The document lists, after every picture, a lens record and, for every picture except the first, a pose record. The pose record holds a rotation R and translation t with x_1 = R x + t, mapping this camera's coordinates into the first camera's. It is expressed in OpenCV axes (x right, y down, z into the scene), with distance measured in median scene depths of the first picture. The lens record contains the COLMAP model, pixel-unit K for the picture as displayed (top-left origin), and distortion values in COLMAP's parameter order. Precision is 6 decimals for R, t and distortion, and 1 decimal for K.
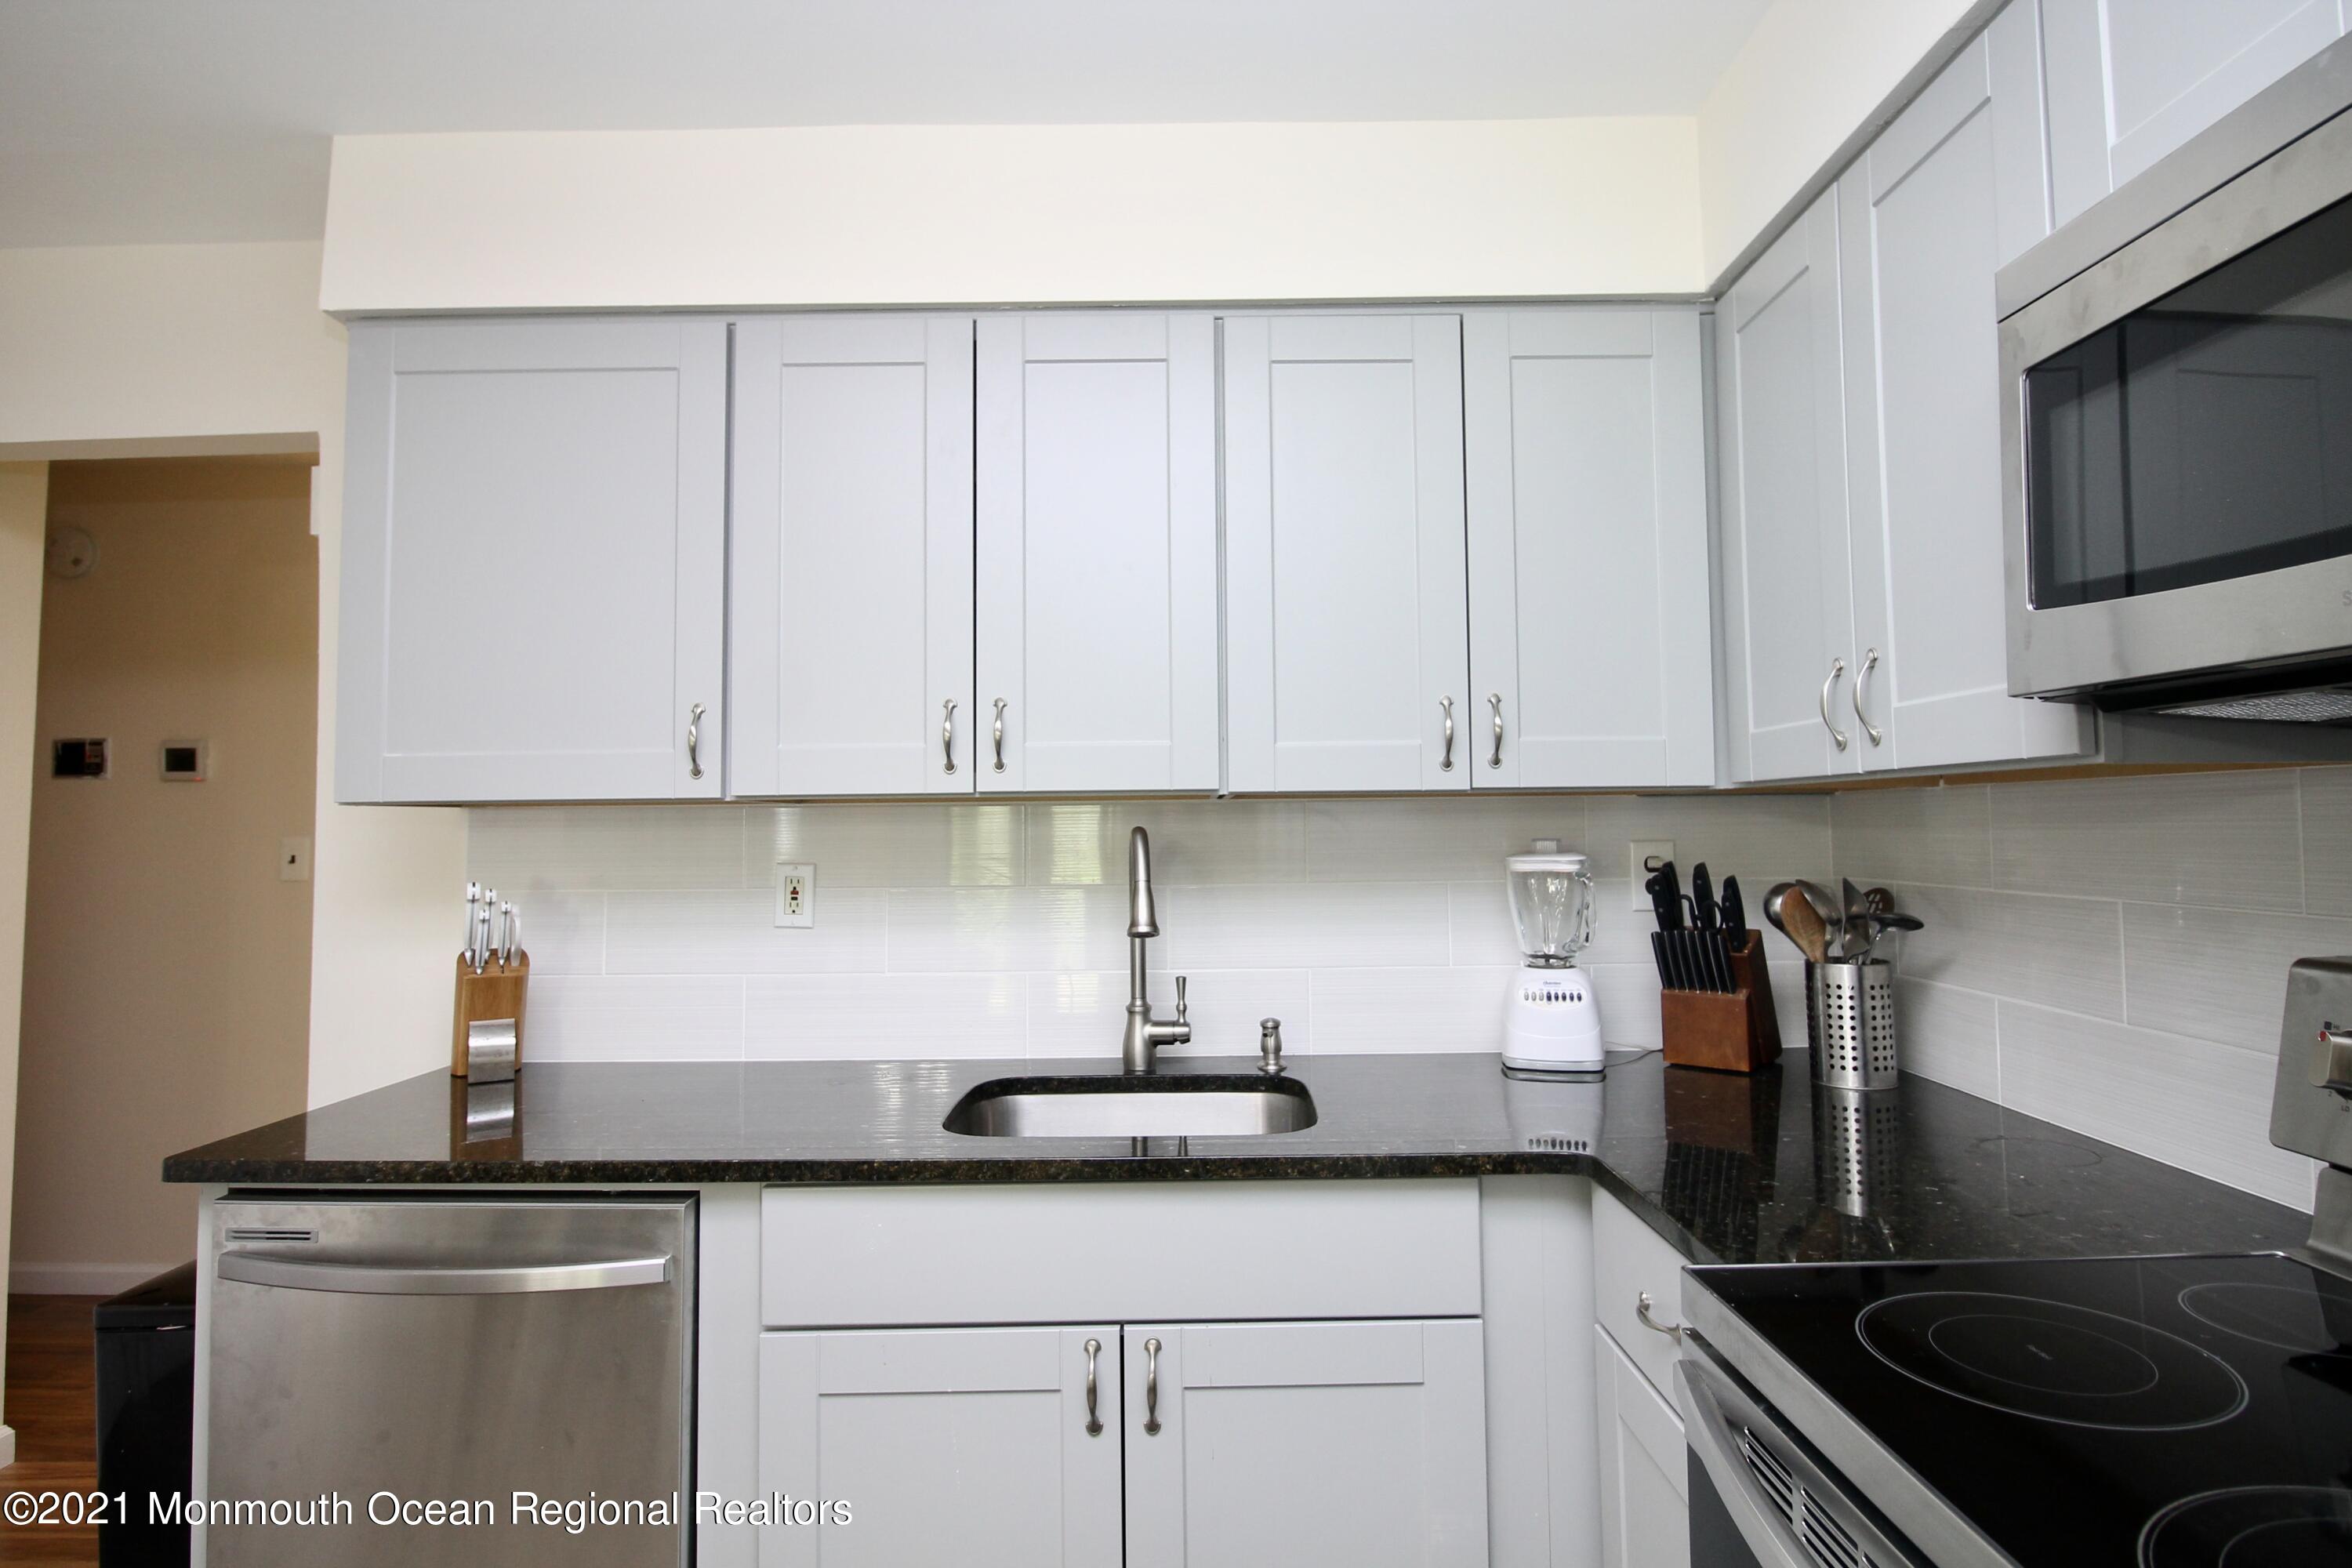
lens RADIAL K [[1232.3, 0, 1183.3], [0, 1232.3, 748.6], [0, 0, 1]] dist [-0.000656, -0.000172]
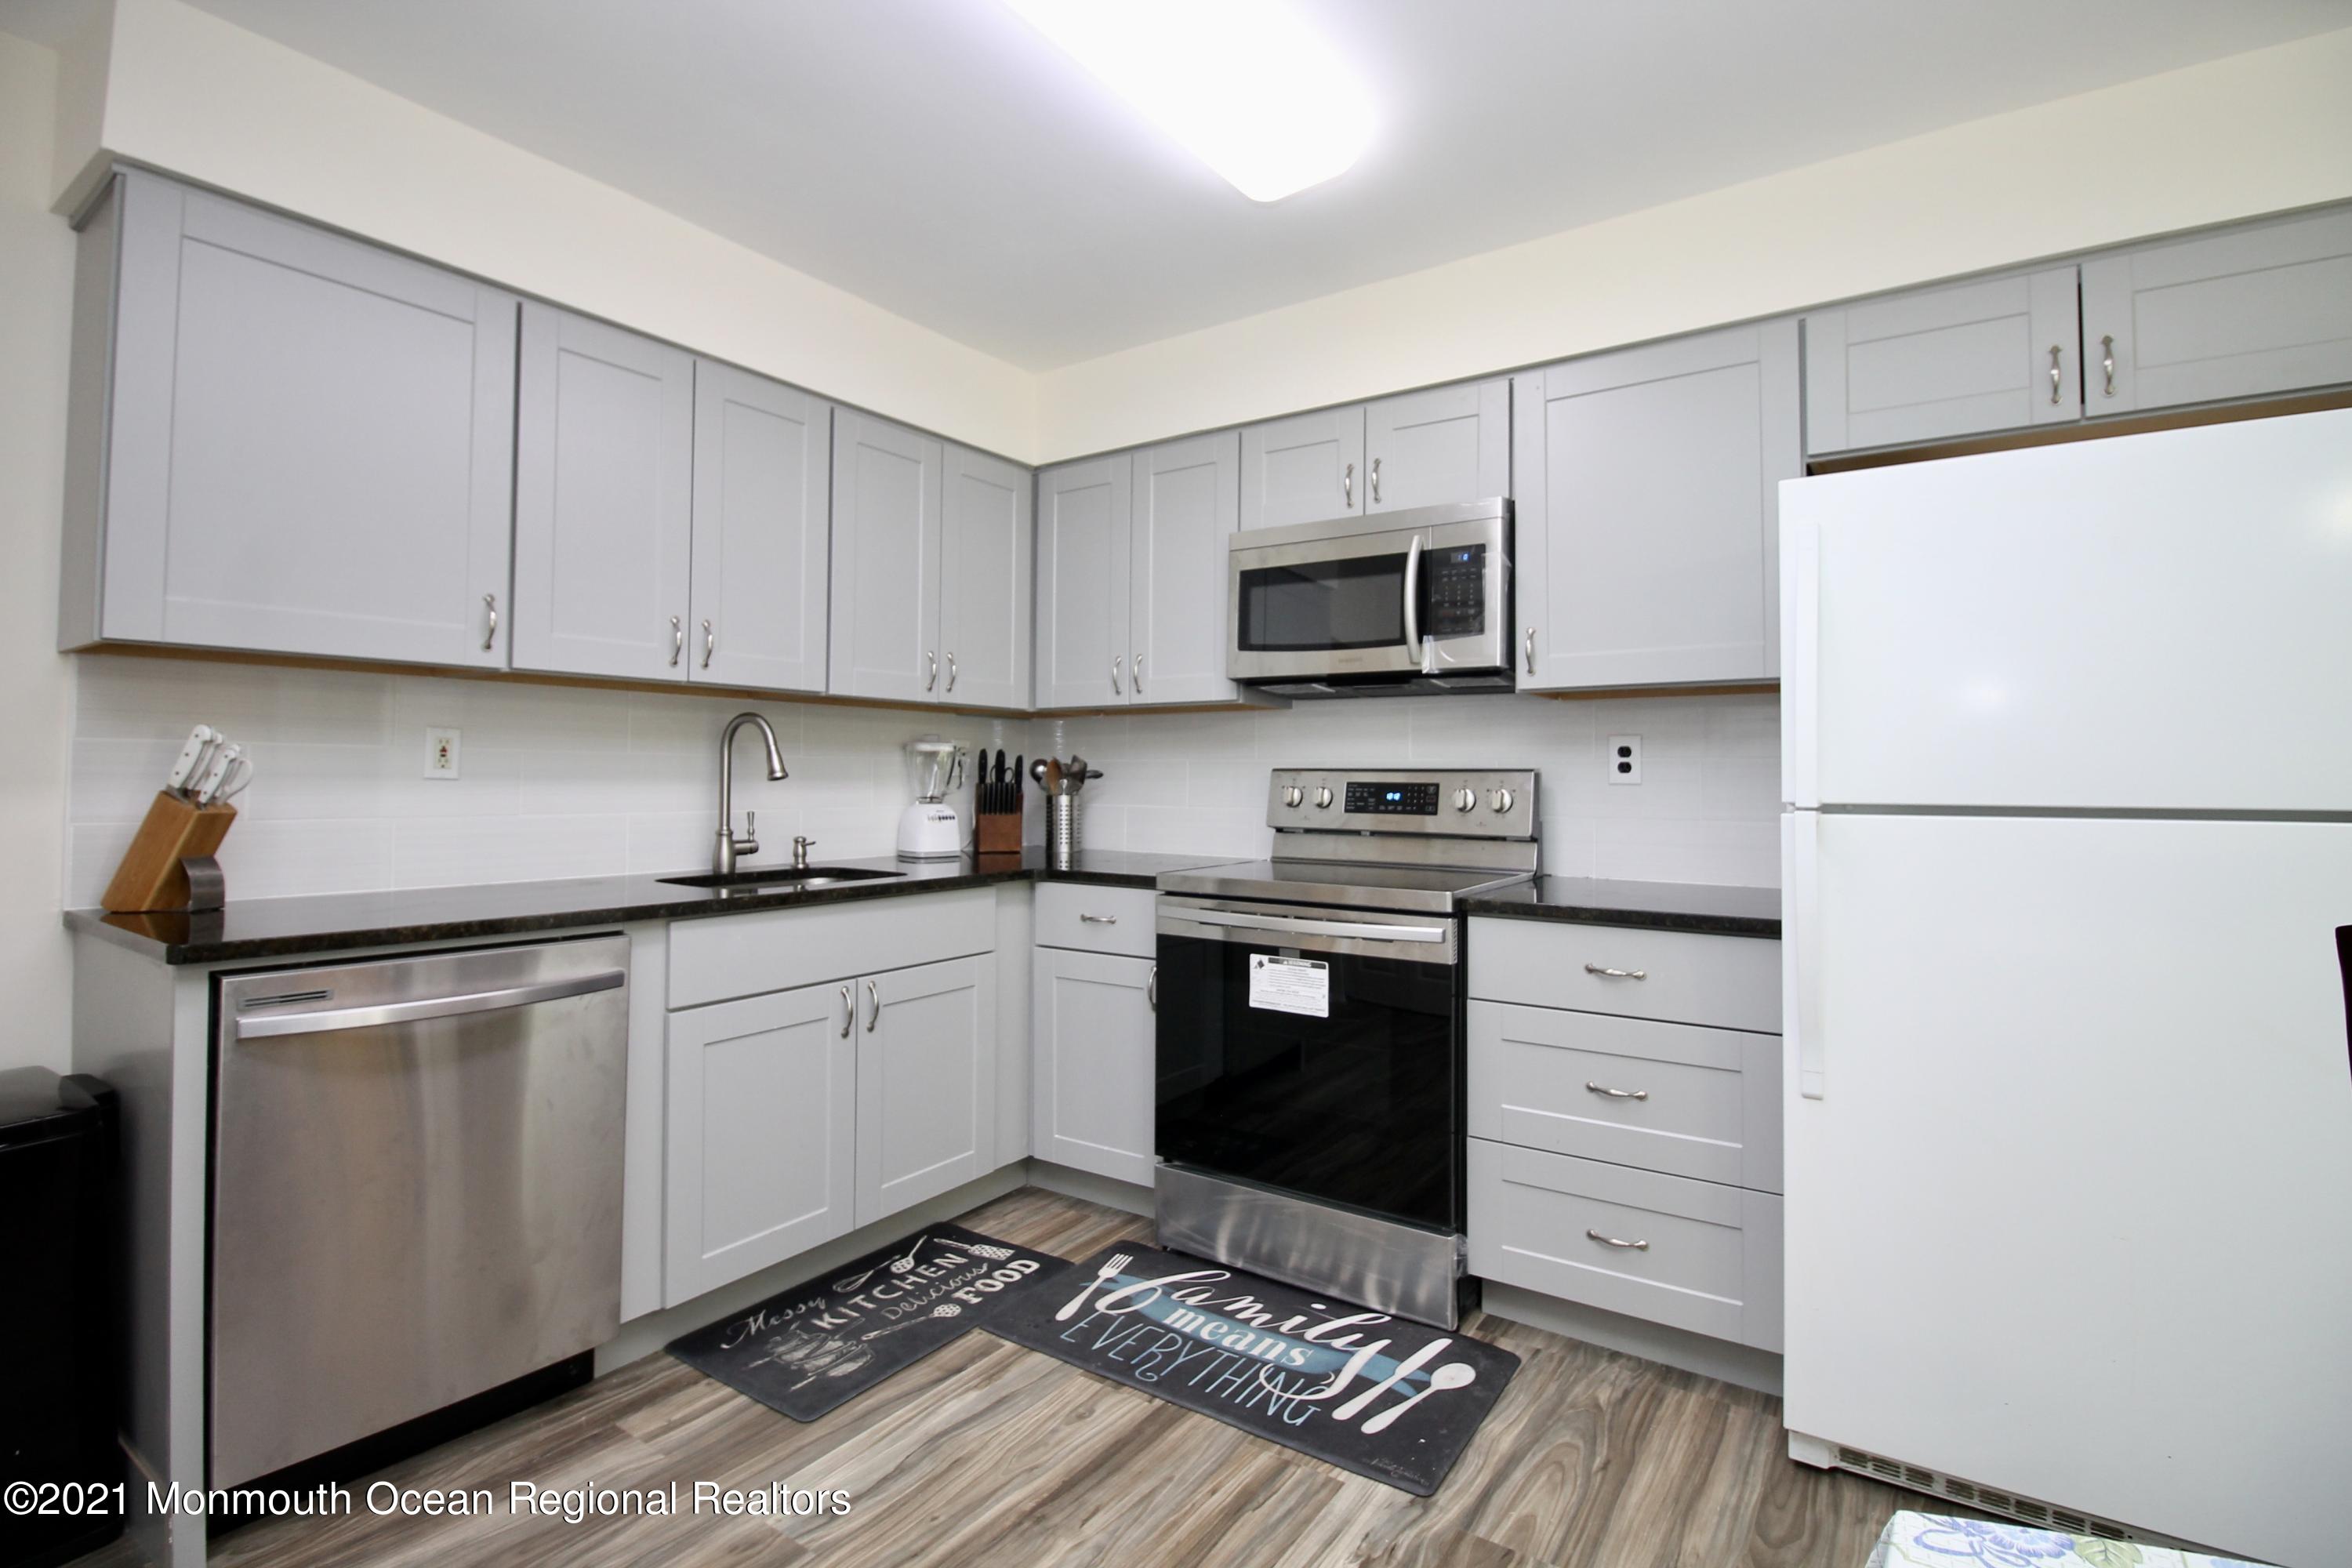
lens RADIAL K [[1097.7, 0, 1191.4], [0, 1097.7, 750.4], [0, 0, 1]] dist [-0.001160, -0.013368]
pose [[0.560895, 0.034973, 0.827148, -0.867718], [-0.064686, 0.997904, 0.001672, 0.072569], [-0.825356, -0.054443, 0.561982, -0.239679]]
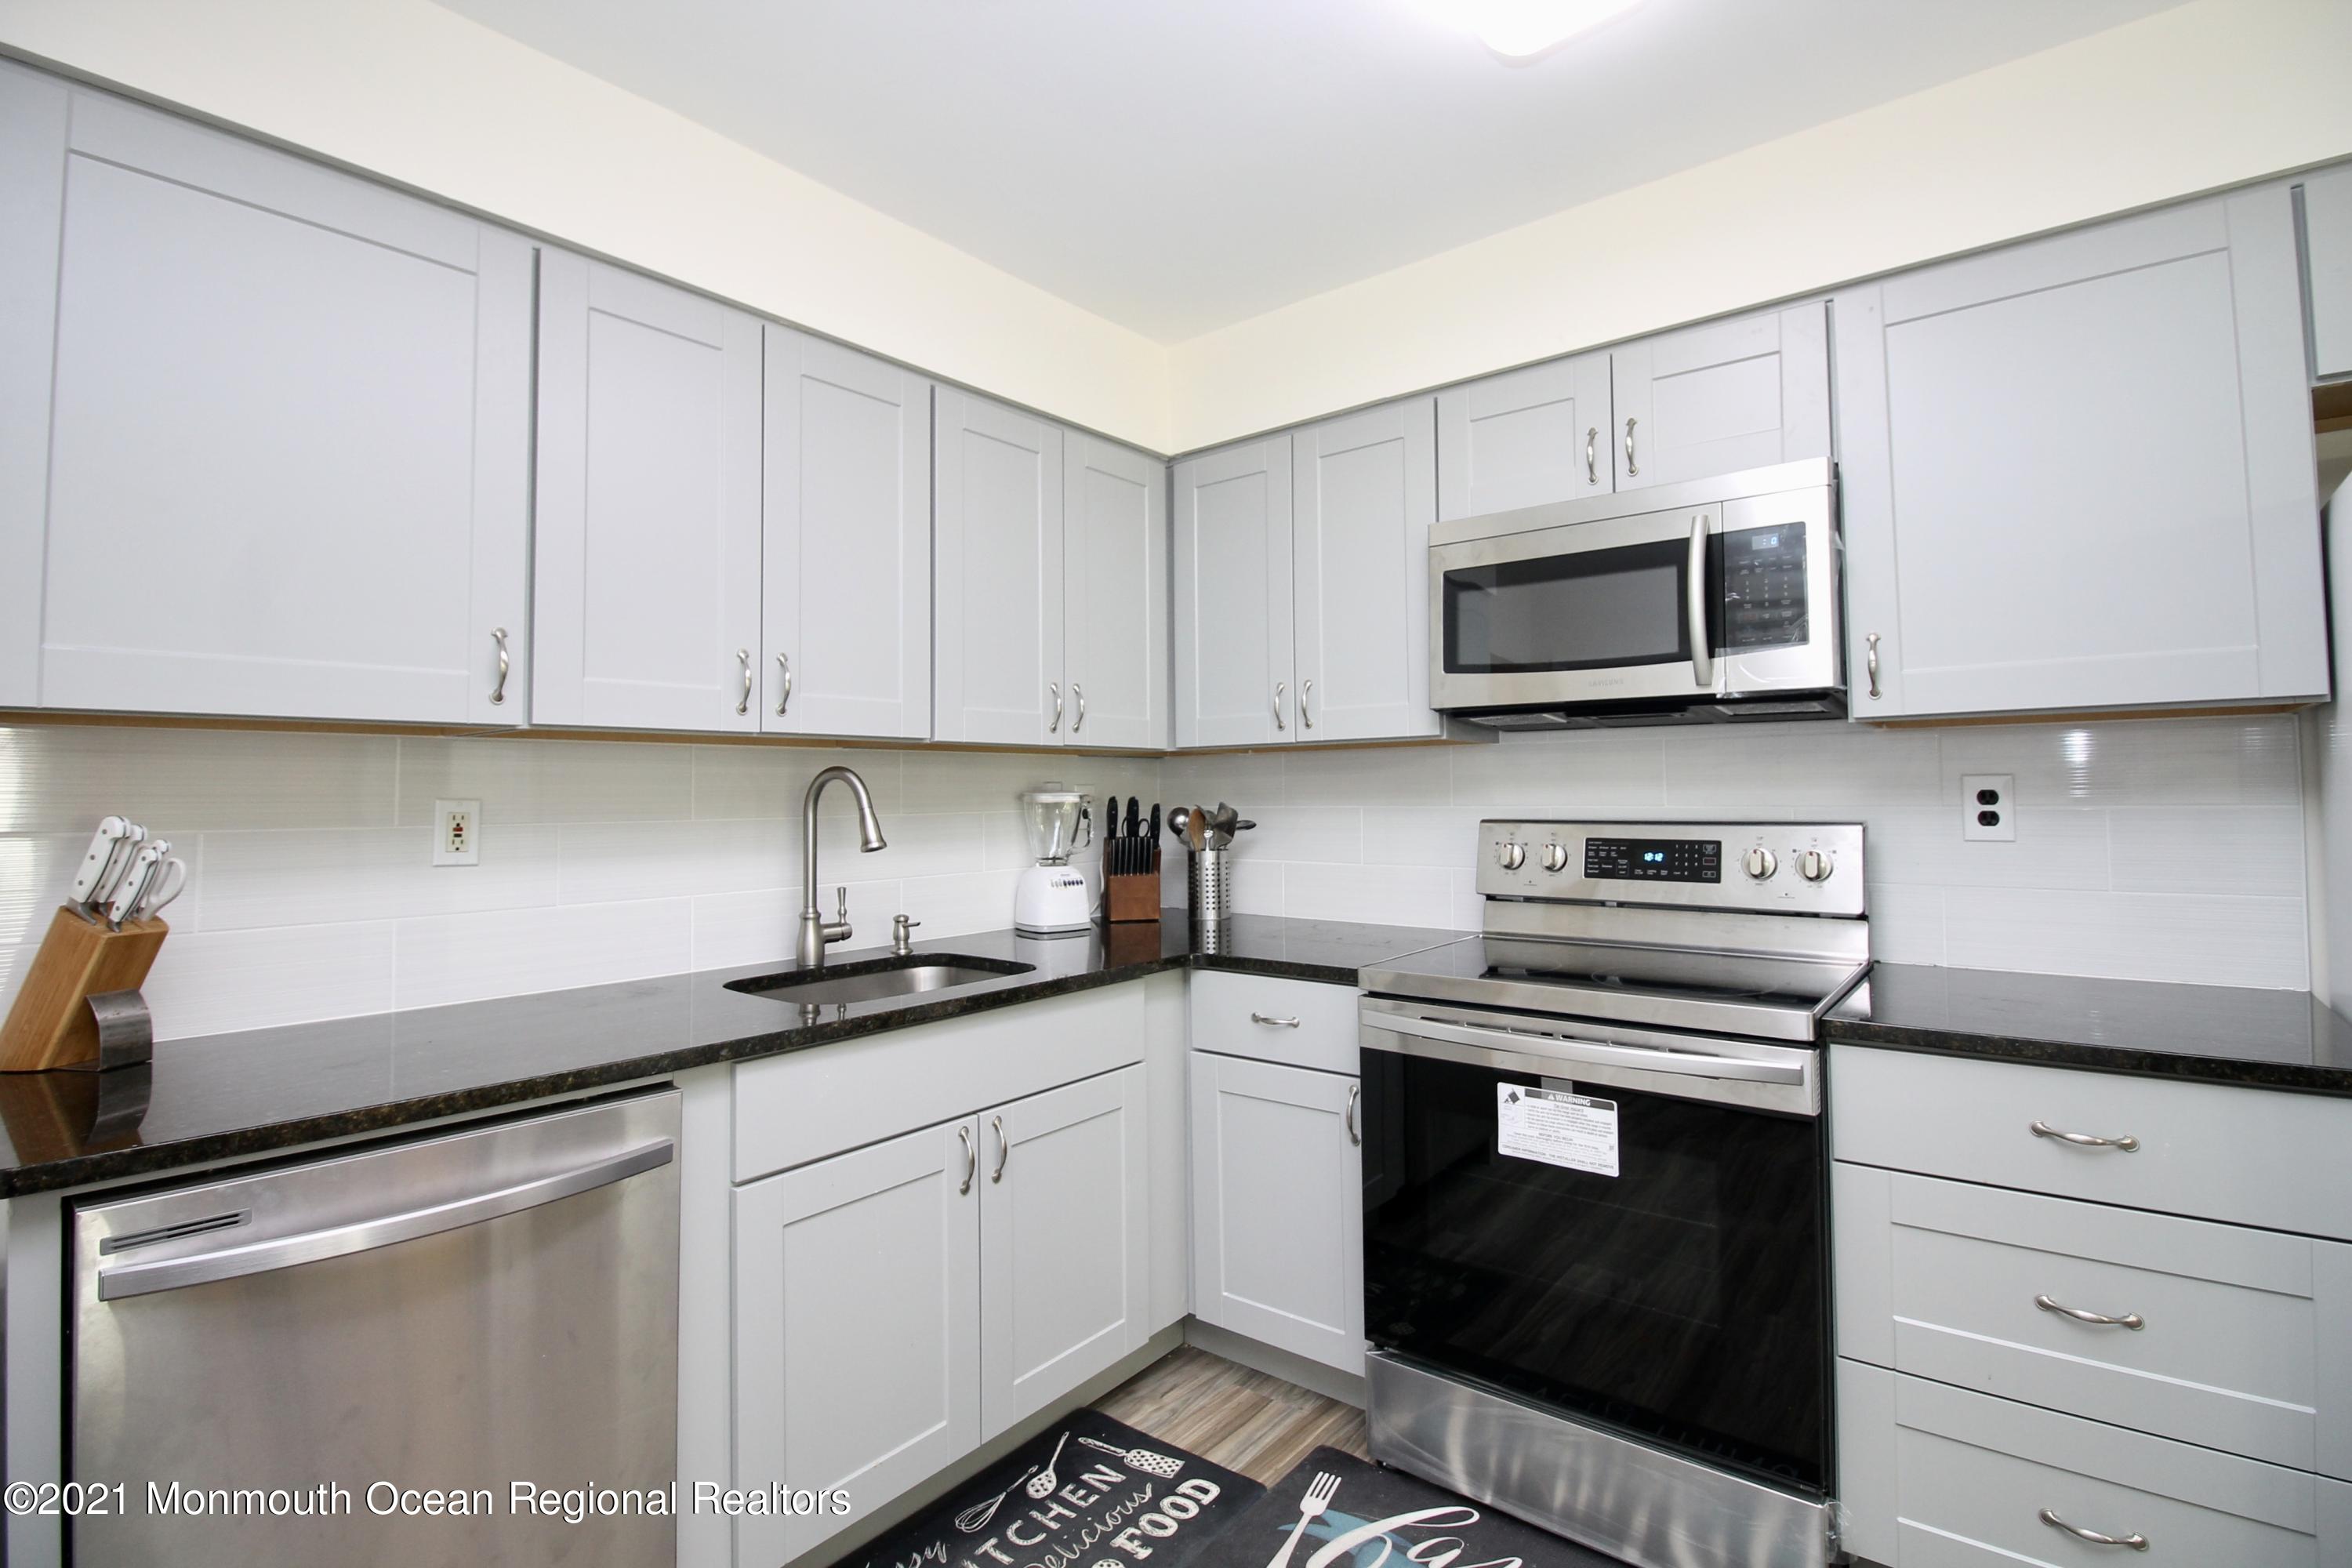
lens RADIAL K [[1097.7, 0, 1191.4], [0, 1097.7, 750.4], [0, 0, 1]] dist [-0.001160, -0.013368]
pose [[0.623276, 0.034855, 0.781225, -0.683302], [-0.044863, 0.998955, -0.008777, 0.040688], [-0.780714, -0.029577, 0.624188, 0.027864]]
